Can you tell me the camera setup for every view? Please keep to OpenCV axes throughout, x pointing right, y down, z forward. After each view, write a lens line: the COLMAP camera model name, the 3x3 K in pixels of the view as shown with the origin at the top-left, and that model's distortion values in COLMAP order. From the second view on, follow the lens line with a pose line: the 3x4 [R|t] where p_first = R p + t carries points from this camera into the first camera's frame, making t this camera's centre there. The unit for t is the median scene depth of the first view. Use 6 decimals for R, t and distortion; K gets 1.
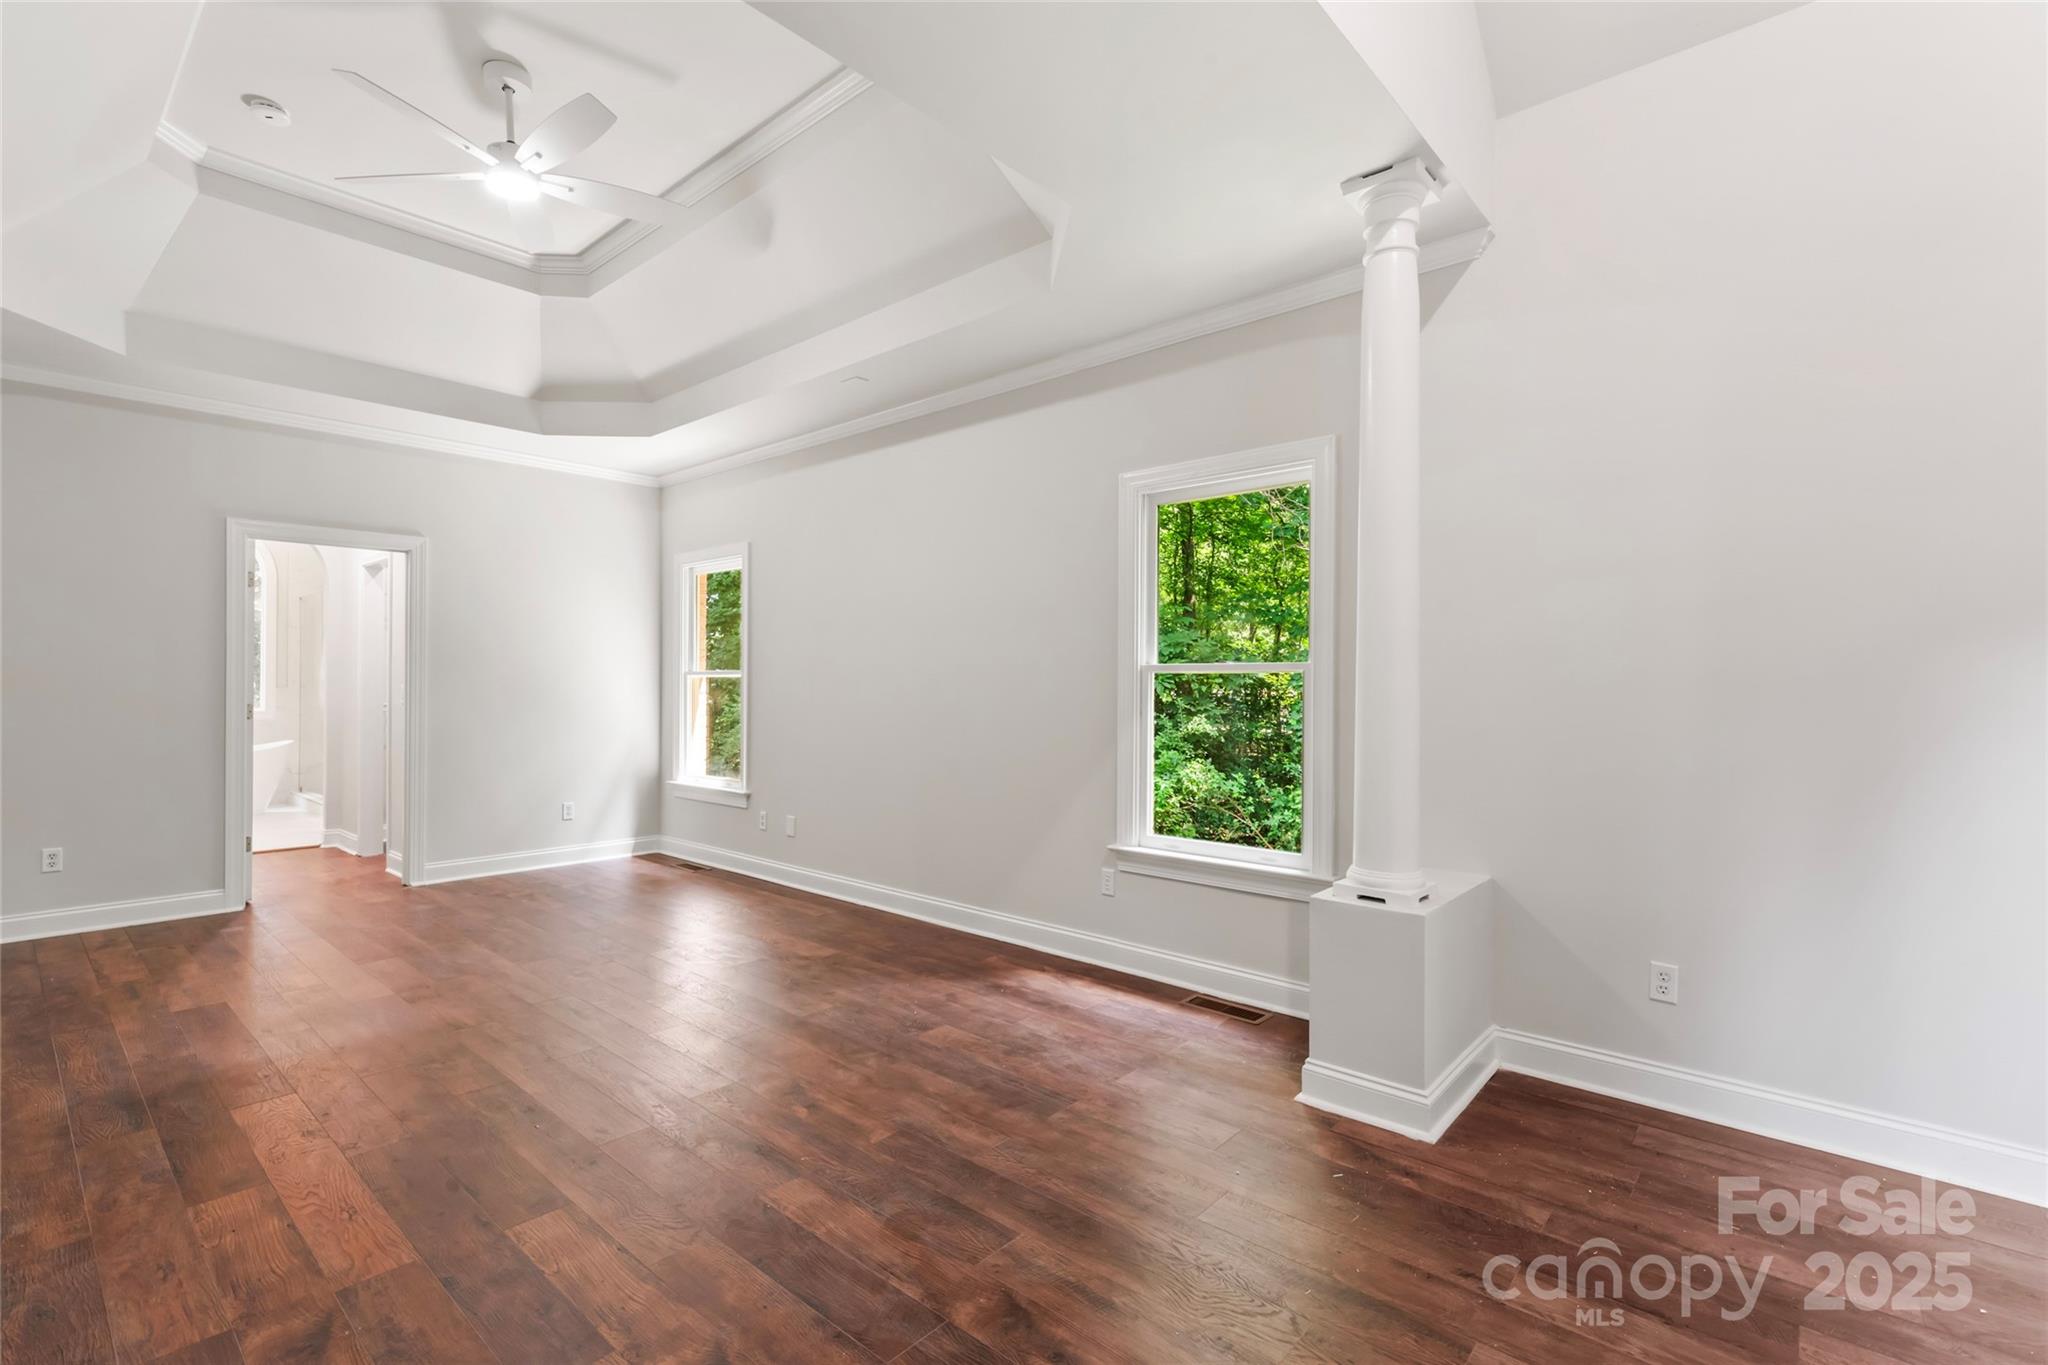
lens RADIAL K [[932.9, 0, 1031.5], [0, 932.9, 685.6], [0, 0, 1]] dist [0.001054, -0.000124]
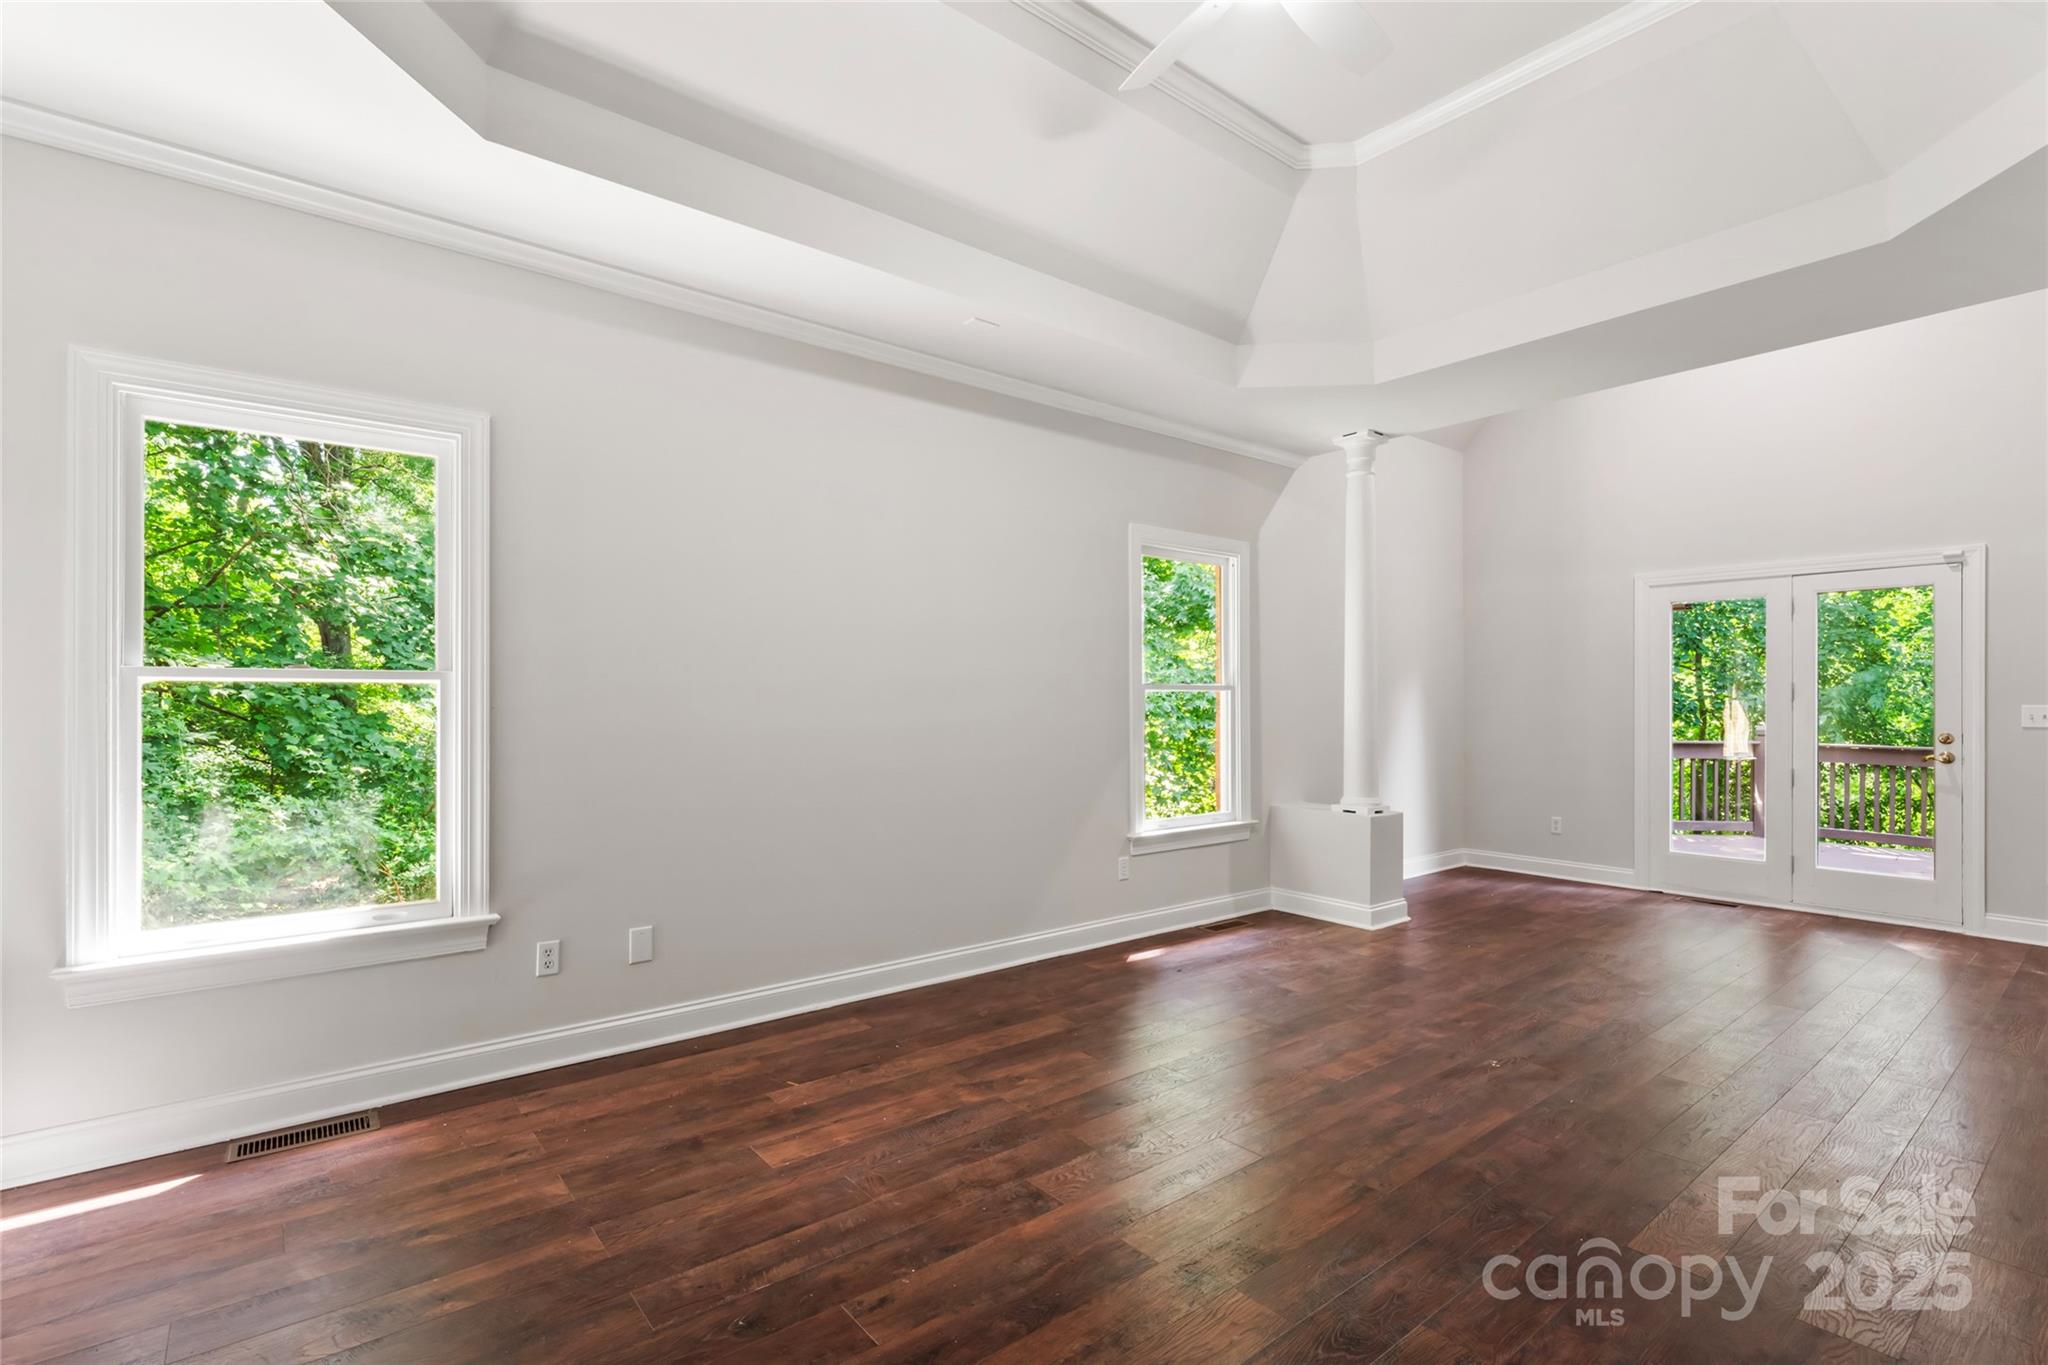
lens RADIAL K [[932.9, 0, 1023.5], [0, 932.9, 715.4], [0, 0, 1]] dist [0.001054, -0.000124]
pose [[0.175999, -0.019915, 0.984189, -1.269533], [0.003366, 0.999802, 0.019629, -0.007956], [-0.984385, -0.000142, 0.176031, 1.063617]]
